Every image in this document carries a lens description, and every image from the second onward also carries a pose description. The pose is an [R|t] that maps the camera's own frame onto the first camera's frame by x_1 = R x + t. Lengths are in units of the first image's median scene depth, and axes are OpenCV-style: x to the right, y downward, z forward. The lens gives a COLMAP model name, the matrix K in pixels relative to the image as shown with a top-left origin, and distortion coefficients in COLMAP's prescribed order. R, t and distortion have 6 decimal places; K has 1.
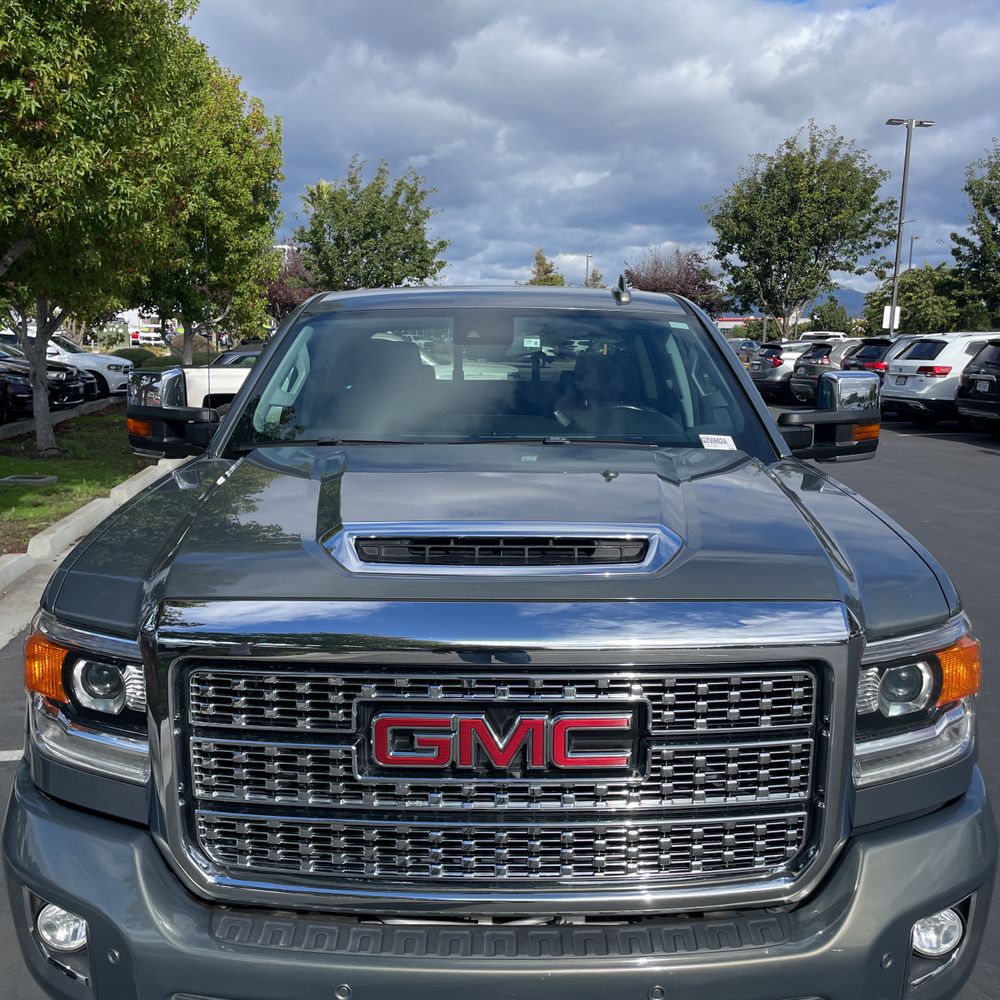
lens RADIAL K [[1012.2, 0, 488.6], [0, 1012.2, 550.8], [0, 0, 1]] dist [0.009319, 0.000000]
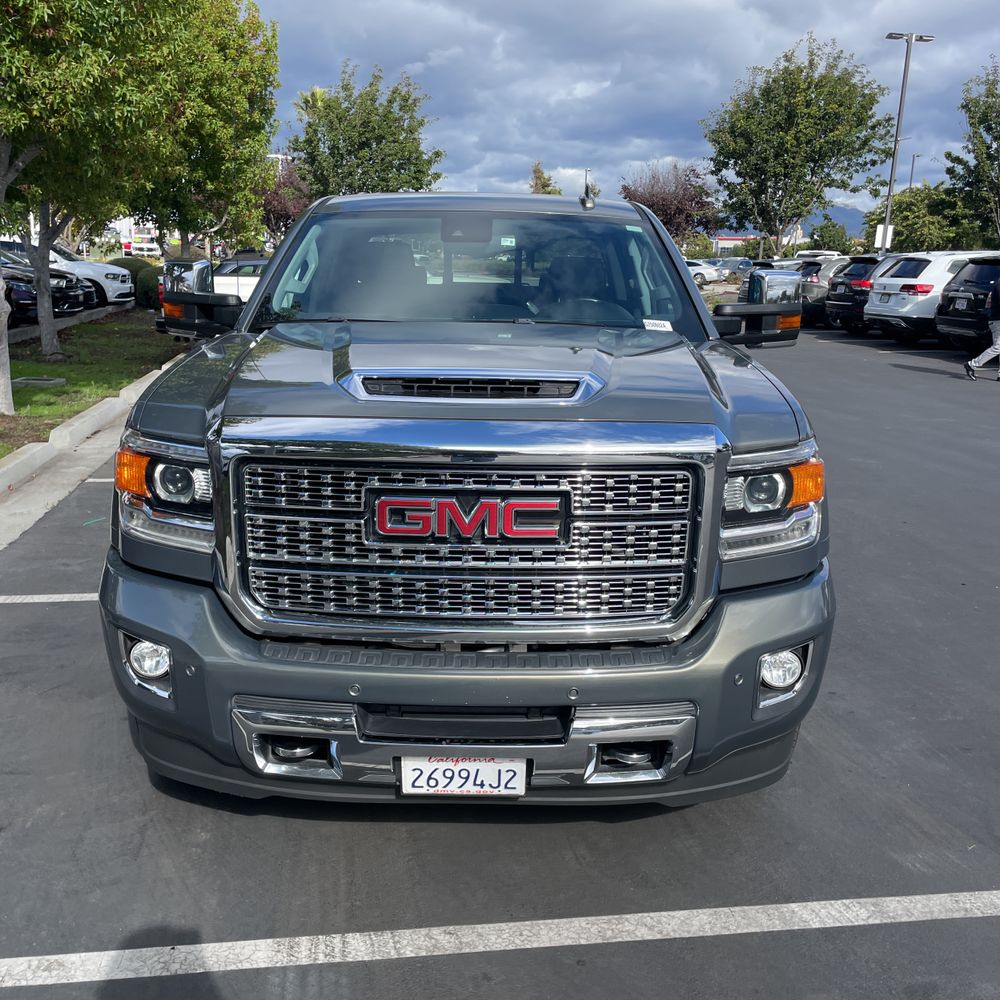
lens RADIAL K [[1012.2, 0, 495.0], [0, 1012.2, 548.5], [0, 0, 1]] dist [0.009319, 0.000000]
pose [[0.999878, 0.009721, 0.012227, 0.031658], [-0.010612, 0.997122, 0.075065, 0.113773], [-0.011462, -0.075186, 0.997104, -0.373150]]
